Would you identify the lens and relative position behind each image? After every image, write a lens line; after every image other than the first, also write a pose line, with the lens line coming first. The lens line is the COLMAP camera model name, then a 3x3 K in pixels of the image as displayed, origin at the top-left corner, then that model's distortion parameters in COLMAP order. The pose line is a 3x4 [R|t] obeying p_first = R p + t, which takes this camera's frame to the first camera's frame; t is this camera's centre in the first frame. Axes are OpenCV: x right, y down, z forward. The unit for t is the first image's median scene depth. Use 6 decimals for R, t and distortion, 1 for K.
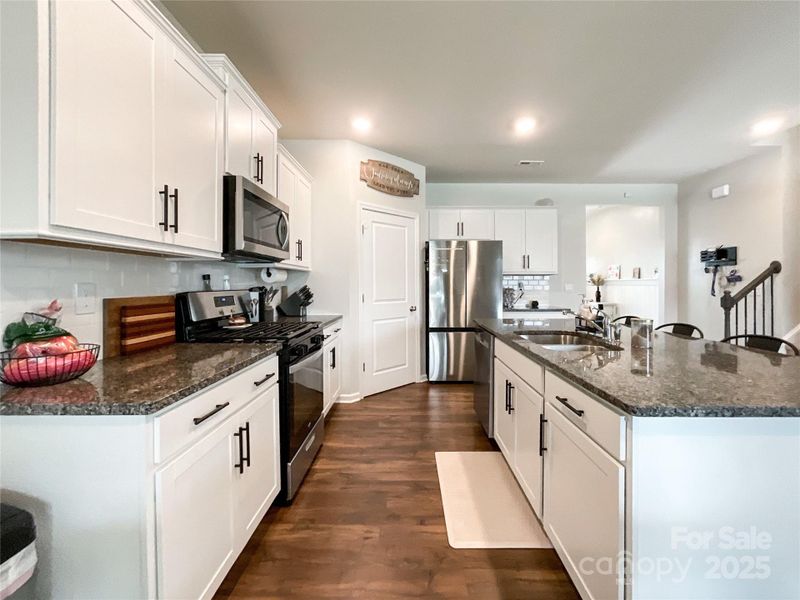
lens RADIAL K [[334.9, 0, 400.0], [0, 334.9, 286.8], [0, 0, 1]] dist [-0.000137, 0.000025]
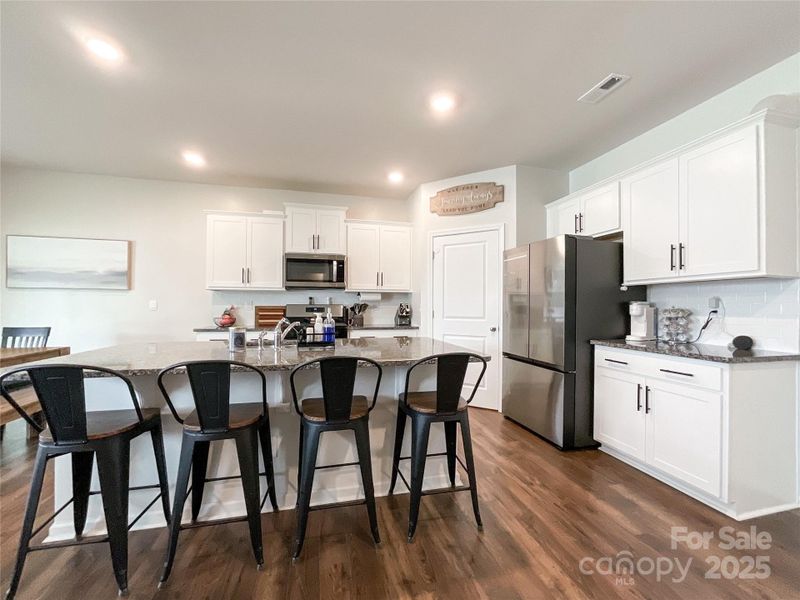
lens RADIAL K [[330.0, 0, 400.9], [0, 330.0, 306.8], [0, 0, 1]] dist [-0.000779, 0.000227]
pose [[0.278519, 0.006024, -0.960412, 0.984990], [-0.011827, 0.999926, 0.002843, 0.007367], [0.960358, 0.010567, 0.278570, 0.594473]]
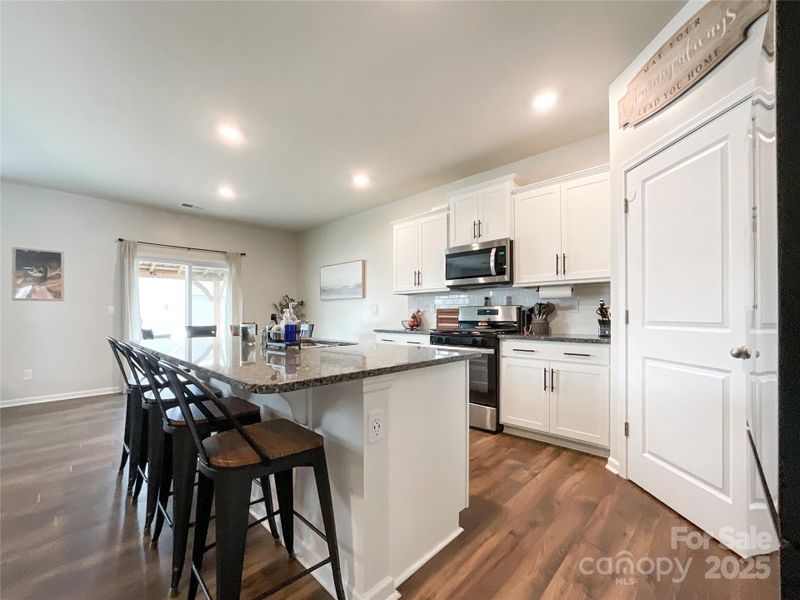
lens RADIAL K [[344.9, 0, 390.7], [0, 344.9, 310.9], [0, 0, 1]] dist [-0.000802, 0.000019]
pose [[-0.684247, -0.008626, -0.729199, 0.667949], [-0.005329, 0.999962, -0.006828, 0.031068], [0.729230, -0.000786, -0.684268, 1.152941]]
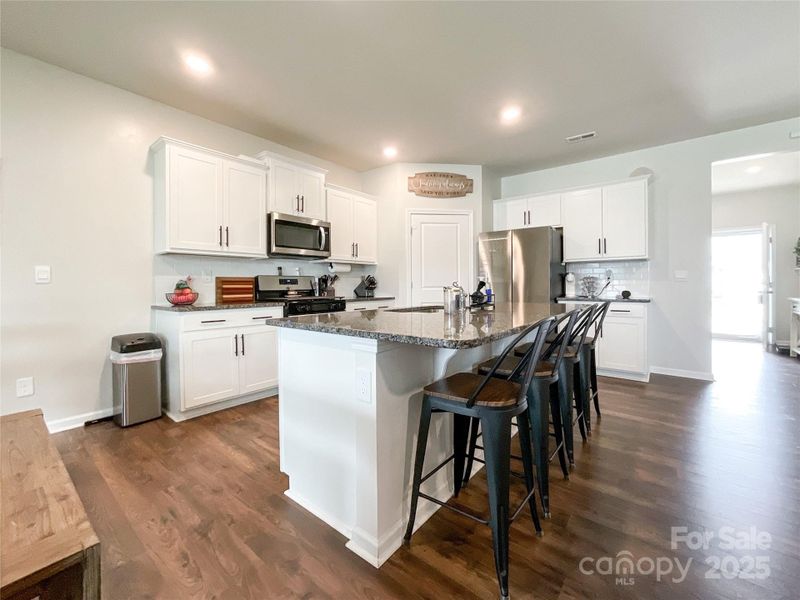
lens RADIAL K [[334.9, 0, 400.0], [0, 334.9, 286.8], [0, 0, 1]] dist [-0.000137, 0.000025]
pose [[0.797928, 0.002379, -0.602748, 0.637528], [-0.000278, 0.999994, 0.003579, 0.039398], [0.602753, -0.002688, 0.797924, -0.036186]]
